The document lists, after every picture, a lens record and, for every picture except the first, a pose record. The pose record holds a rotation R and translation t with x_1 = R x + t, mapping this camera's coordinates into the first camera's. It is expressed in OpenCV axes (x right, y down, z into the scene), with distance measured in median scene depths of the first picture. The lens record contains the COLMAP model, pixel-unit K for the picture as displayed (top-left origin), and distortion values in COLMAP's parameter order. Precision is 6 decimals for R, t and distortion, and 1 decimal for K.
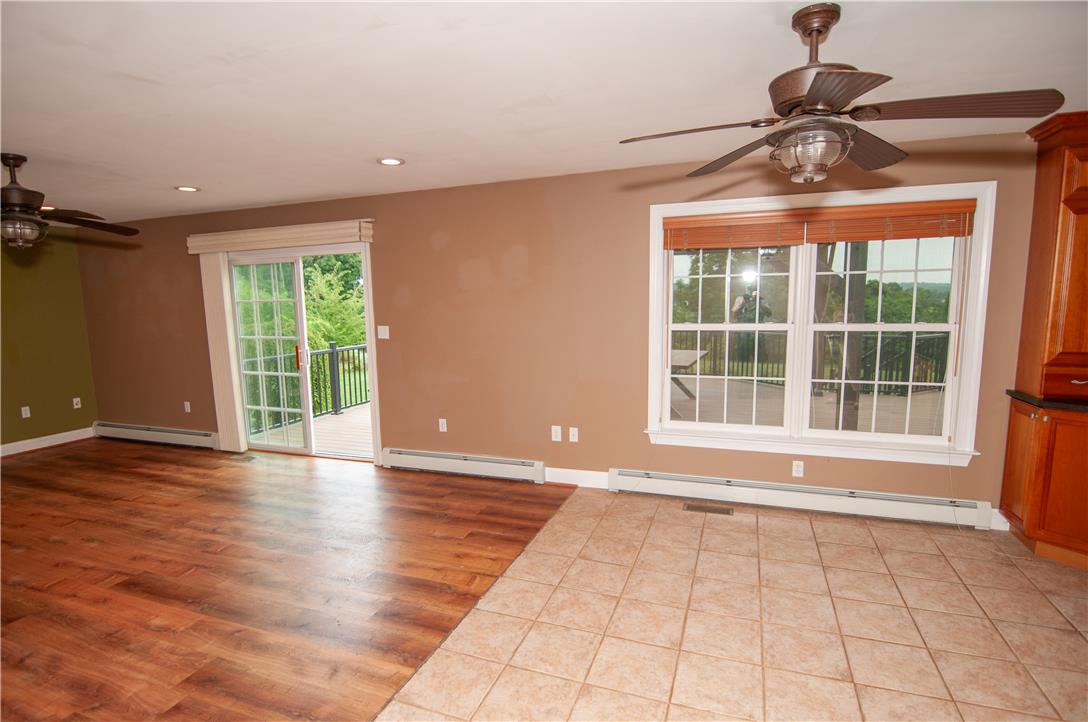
lens RADIAL K [[558.9, 0, 538.1], [0, 558.9, 369.3], [0, 0, 1]] dist [-0.017142, -0.002702]
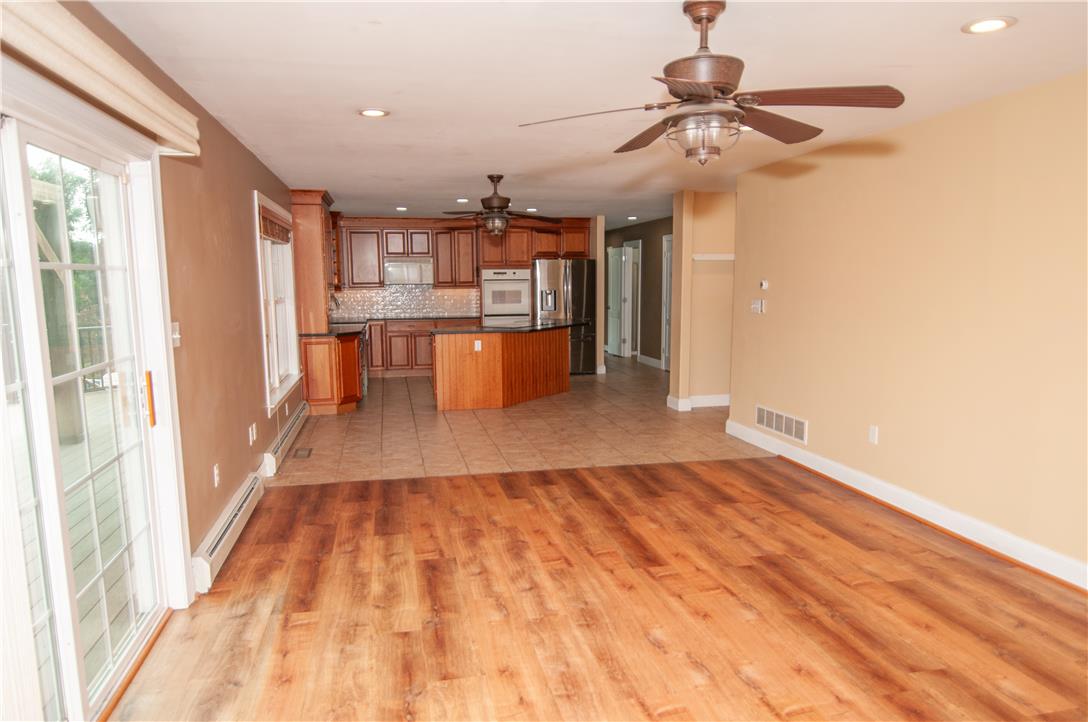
lens RADIAL K [[718.8, 0, 543.9], [0, 718.8, 368.9], [0, 0, 1]] dist [0.009161, 0.000428]
pose [[-0.542470, -0.082517, 0.836013, -1.349481], [0.124122, 0.976369, 0.176910, -0.149092], [-0.830855, 0.199737, -0.519409, 1.416116]]
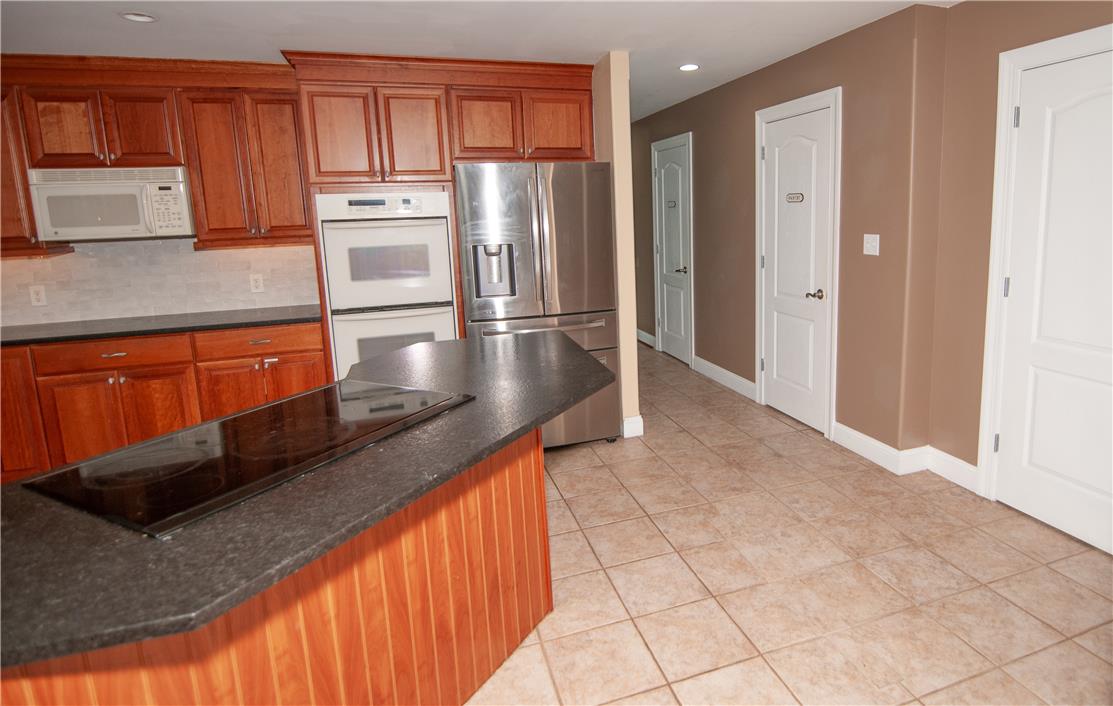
lens RADIAL K [[611.4, 0, 622.0], [0, 611.4, 304.6], [0, 0, 1]] dist [-0.013526, -0.004545]
pose [[-0.642907, -0.078716, 0.761889, 0.252794], [0.138434, 0.966382, 0.216659, -0.028533], [-0.753331, 0.244763, -0.610397, 0.267799]]
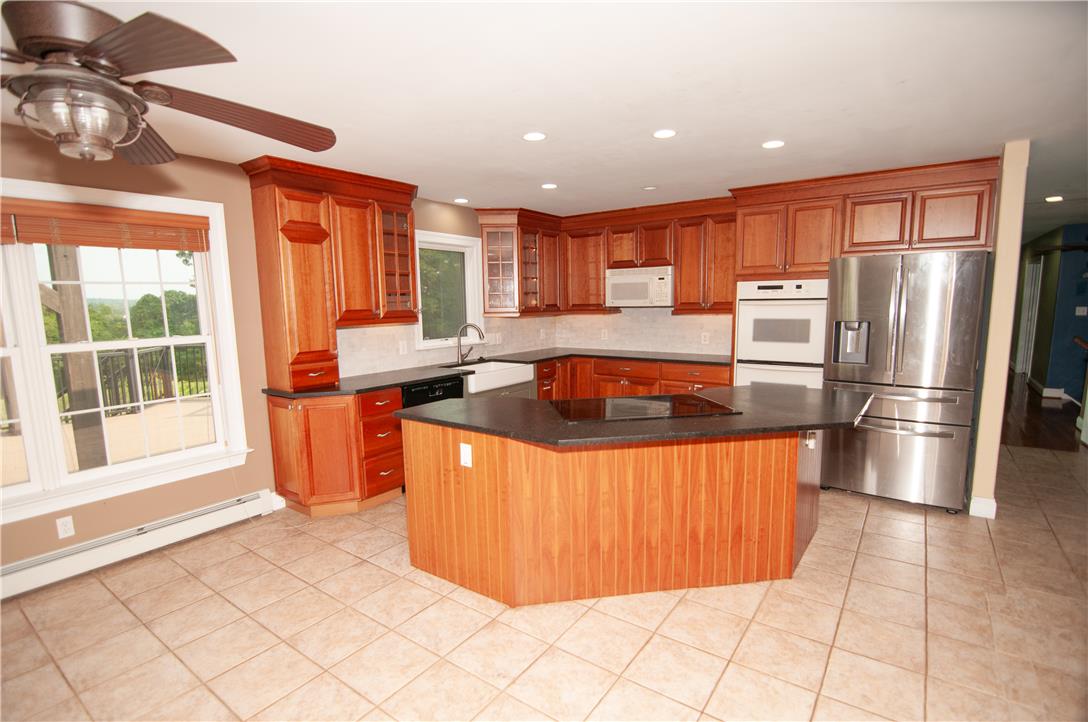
lens RADIAL K [[525.1, 0, 541.4], [0, 525.1, 375.4], [0, 0, 1]] dist [-0.008791, -0.007984]
pose [[0.265978, -0.124491, 0.955907, -0.033556], [0.133730, 0.986803, 0.091305, -0.012467], [-0.954658, 0.103548, 0.279116, 0.124418]]
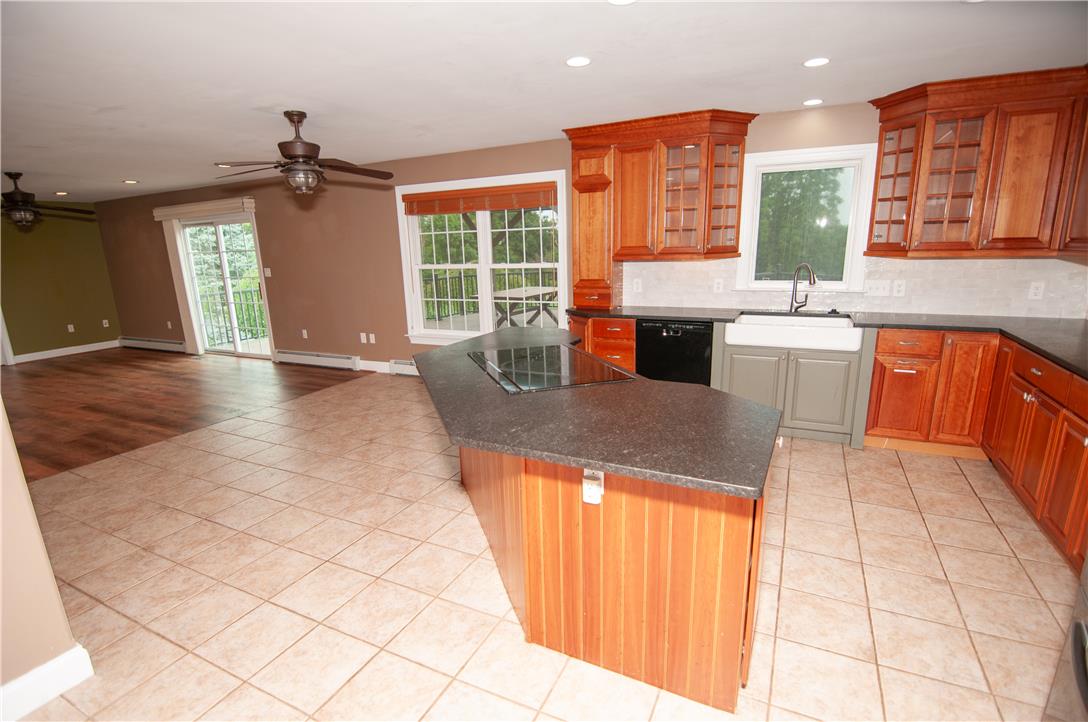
lens RADIAL K [[525.1, 0, 535.8], [0, 525.1, 372.3], [0, 0, 1]] dist [-0.008791, -0.007984]
pose [[0.994282, 0.013489, -0.105935, 0.798563], [-0.001517, 0.993674, 0.112293, 0.055281], [0.106780, -0.111490, 0.988012, -0.474765]]
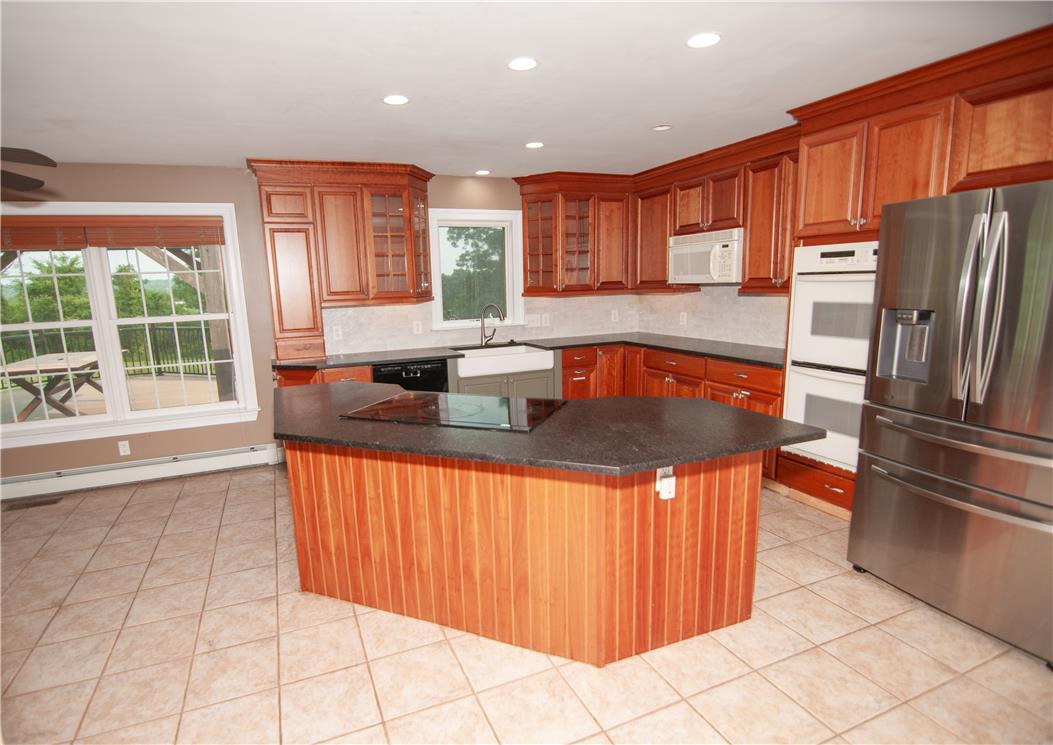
lens RADIAL K [[540.8, 0, 487.6], [0, 540.8, 388.4], [0, 0, 1]] dist [-0.008703, -0.005188]
pose [[0.741961, -0.136261, 0.656450, 0.325716], [0.105014, 0.990663, 0.086942, 0.043129], [-0.662168, 0.004429, 0.749343, -0.318971]]
